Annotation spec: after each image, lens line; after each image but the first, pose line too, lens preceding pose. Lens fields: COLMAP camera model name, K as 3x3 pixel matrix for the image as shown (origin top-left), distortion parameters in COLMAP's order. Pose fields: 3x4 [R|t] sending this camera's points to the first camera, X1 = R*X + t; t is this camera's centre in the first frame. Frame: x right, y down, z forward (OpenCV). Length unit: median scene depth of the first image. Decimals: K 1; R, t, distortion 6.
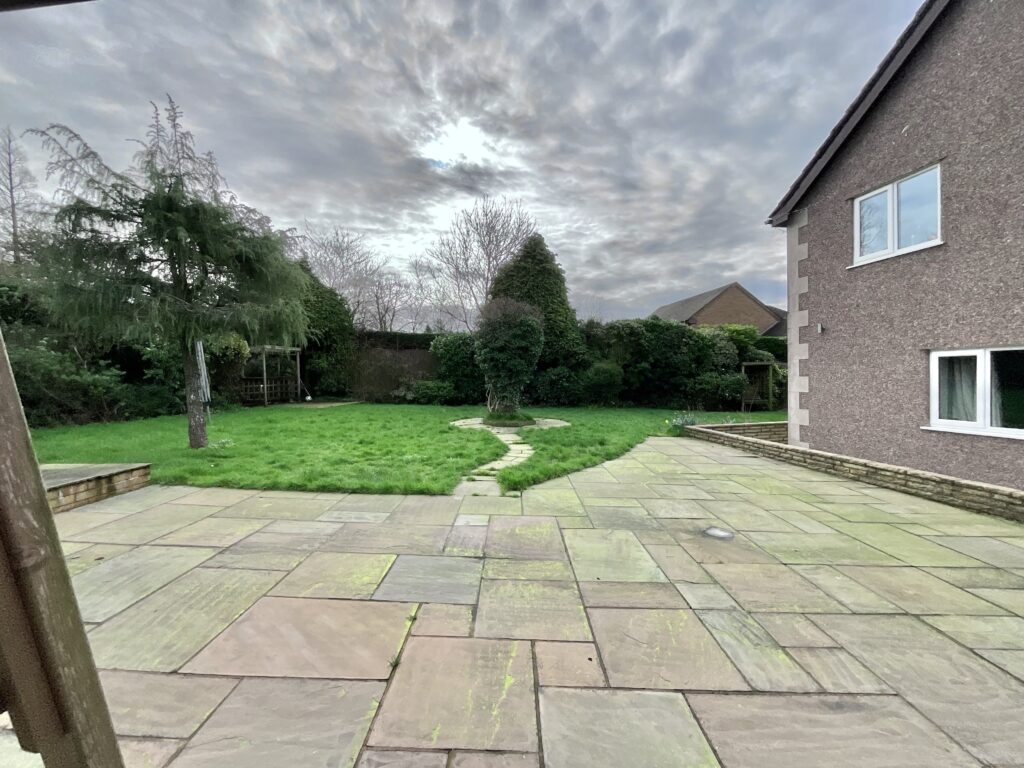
lens RADIAL K [[410.6, 0, 516.3], [0, 410.6, 383.8], [0, 0, 1]] dist [0.005147, -0.003058]
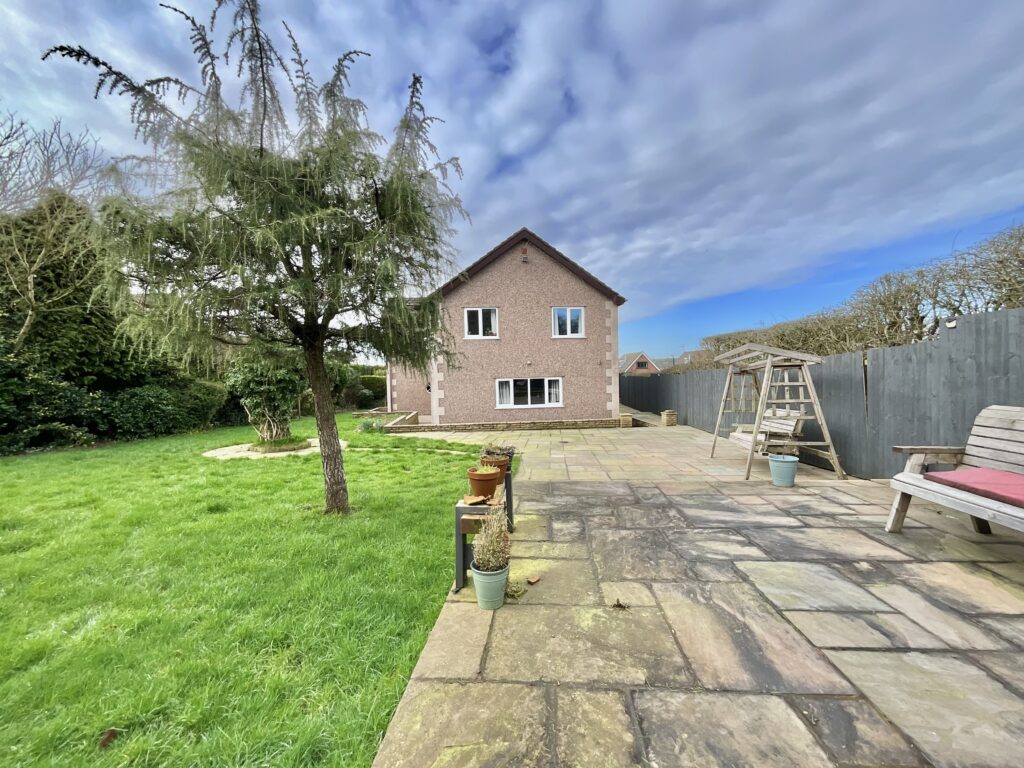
lens RADIAL K [[410.6, 0, 508.7], [0, 410.6, 380.6], [0, 0, 1]] dist [0.005147, -0.003058]
pose [[0.100907, -0.005781, 0.994879, -0.979473], [0.040444, 0.999180, 0.001704, -0.042861], [-0.994073, 0.040065, 0.101058, 0.411293]]
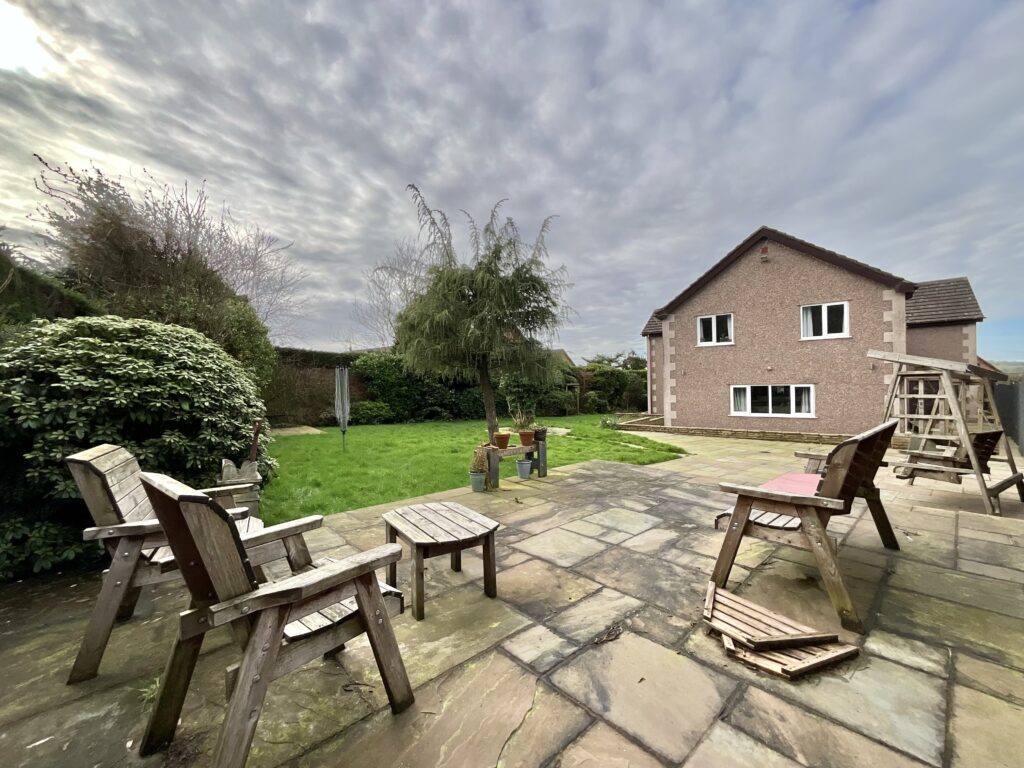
lens RADIAL K [[410.6, 0, 515.5], [0, 410.6, 366.2], [0, 0, 1]] dist [0.005147, -0.003058]
pose [[0.737805, 0.030468, 0.674326, -1.063426], [0.019239, 0.997626, -0.066126, -0.033132], [-0.674740, 0.061761, 0.735467, 0.009585]]
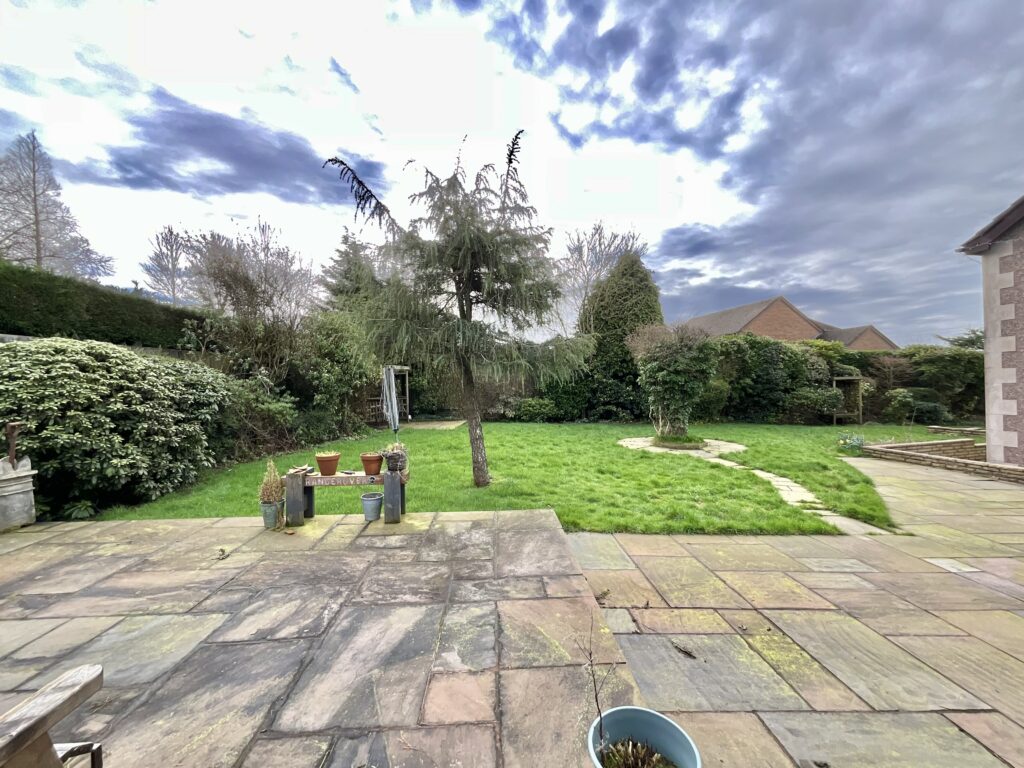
lens RADIAL K [[410.6, 0, 514.8], [0, 410.6, 383.7], [0, 0, 1]] dist [0.005147, -0.003058]
pose [[0.999043, -0.008030, 0.043000, -0.495868], [0.008814, 0.999798, -0.018065, -0.042133], [-0.042846, 0.018427, 0.998912, 0.014114]]
